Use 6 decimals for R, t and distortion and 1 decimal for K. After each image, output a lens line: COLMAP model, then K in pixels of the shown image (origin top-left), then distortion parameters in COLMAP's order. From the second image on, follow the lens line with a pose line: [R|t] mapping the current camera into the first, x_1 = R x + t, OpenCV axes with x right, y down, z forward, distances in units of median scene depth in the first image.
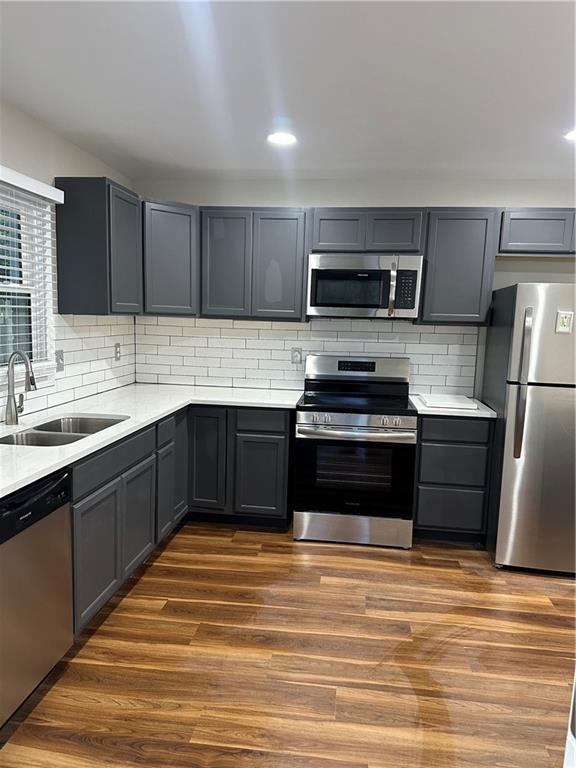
lens RADIAL K [[537.8, 0, 288.0], [0, 537.8, 384.0], [0, 0, 1]] dist [0.048337, -0.079504]
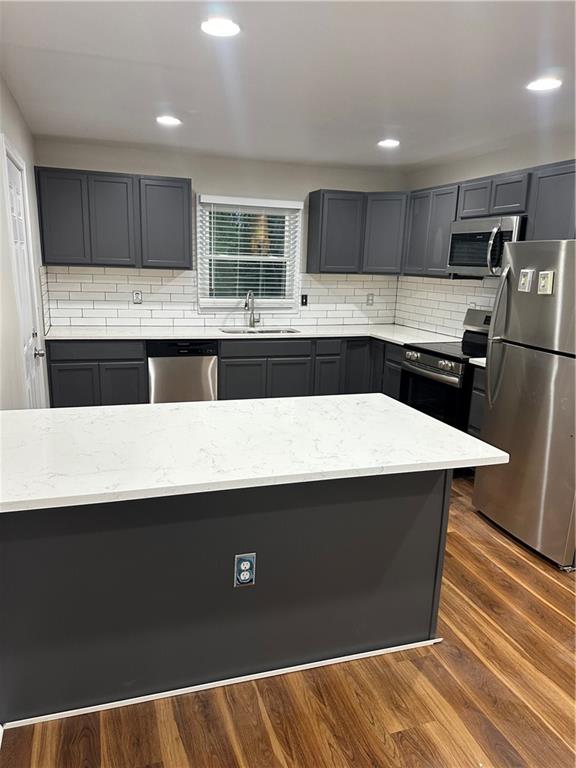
lens RADIAL K [[551.2, 0, 288.0], [0, 551.2, 384.0], [0, 0, 1]] dist [0.051544, -0.001731]
pose [[0.439314, 0.175600, -0.881004, 1.216510], [-0.124118, 0.983168, 0.134071, -0.009196], [0.889718, 0.050450, 0.453715, 0.161741]]
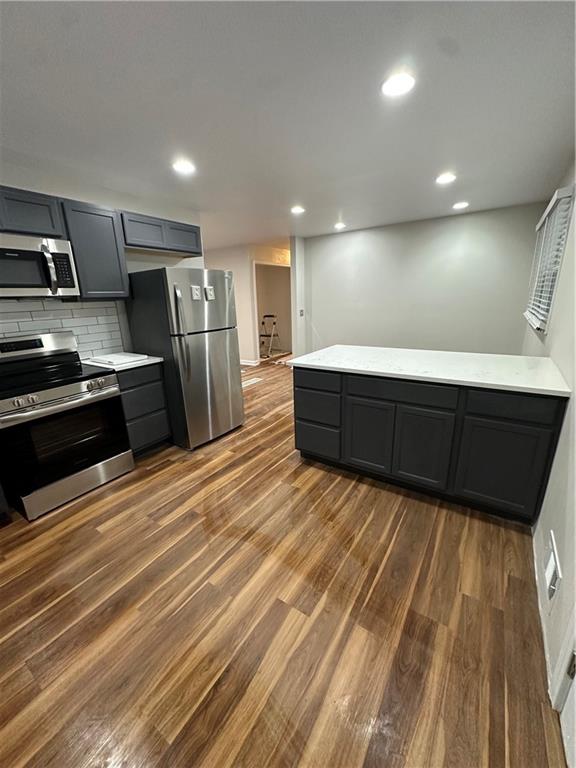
lens RADIAL K [[308.5, 0, 286.7], [0, 308.5, 381.0], [0, 0, 1]] dist [-0.000141, 0.000095]
pose [[0.444076, -0.279136, 0.851399, -0.227487], [0.155055, 0.959838, 0.233815, -0.034302], [-0.882471, 0.028182, 0.469522, 0.325387]]
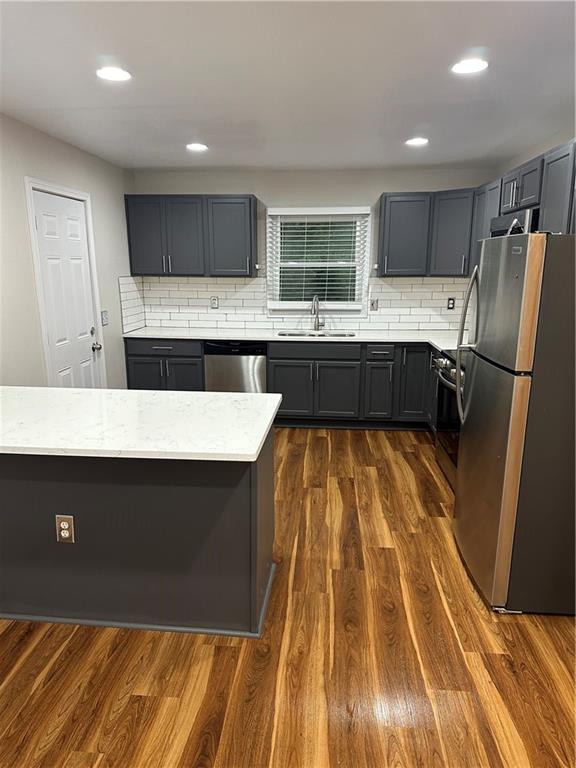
lens RADIAL K [[538.7, 0, 272.1], [0, 538.7, 383.7], [0, 0, 1]] dist [0.041539, -0.002470]
pose [[0.018967, 0.182277, -0.983064, 1.372491], [-0.118238, 0.976750, 0.178826, -0.068200], [0.992804, 0.112844, 0.040078, 0.655480]]
